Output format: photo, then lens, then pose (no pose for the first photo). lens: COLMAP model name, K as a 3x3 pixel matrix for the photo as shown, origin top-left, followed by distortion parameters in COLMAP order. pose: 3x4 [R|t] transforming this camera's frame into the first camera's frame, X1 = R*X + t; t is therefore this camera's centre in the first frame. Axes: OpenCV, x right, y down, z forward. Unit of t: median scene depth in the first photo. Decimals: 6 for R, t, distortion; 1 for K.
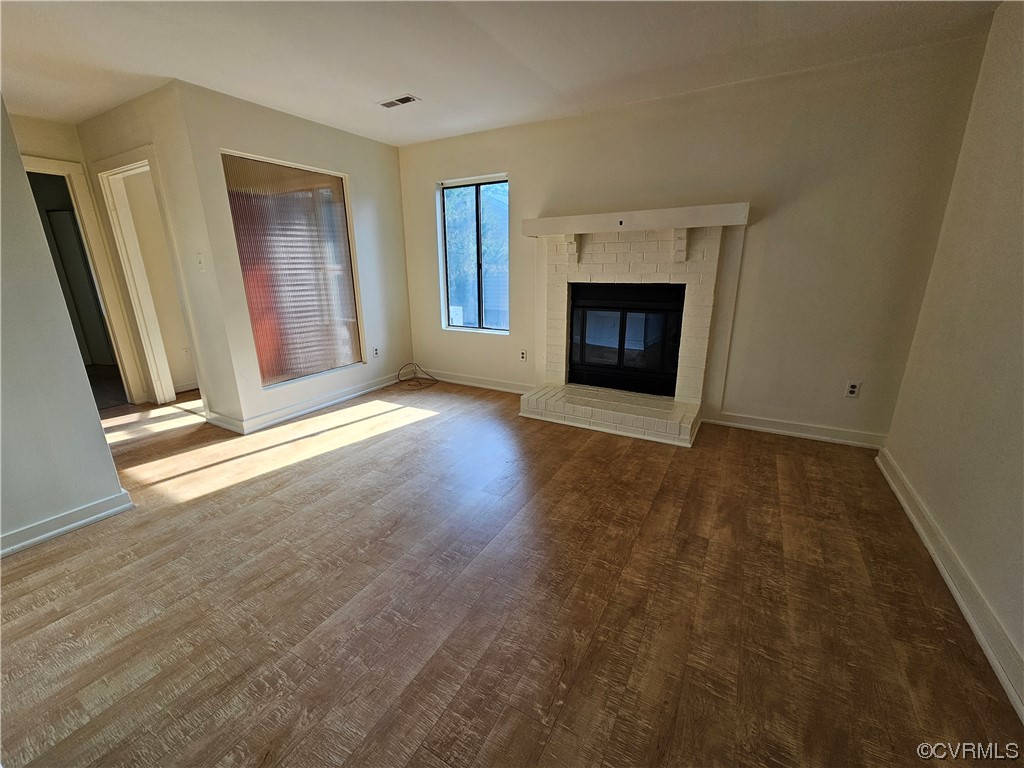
lens RADIAL K [[419.8, 0, 509.8], [0, 419.8, 382.6], [0, 0, 1]] dist [0.004205, 0.000028]
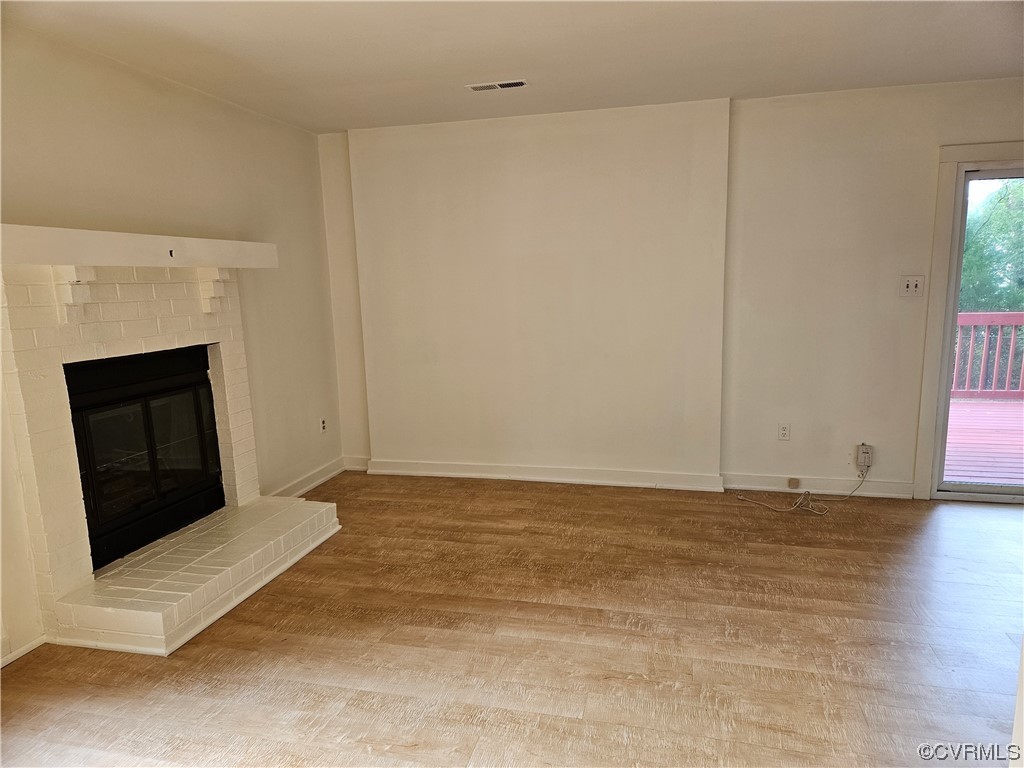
lens RADIAL K [[682.9, 0, 511.8], [0, 682.9, 389.2], [0, 0, 1]] dist [0.005504, -0.001746]
pose [[-0.265021, -0.133039, 0.955021, -1.363984], [0.296712, 0.931127, 0.212049, -0.428908], [-0.917456, 0.339564, -0.207294, 1.346108]]
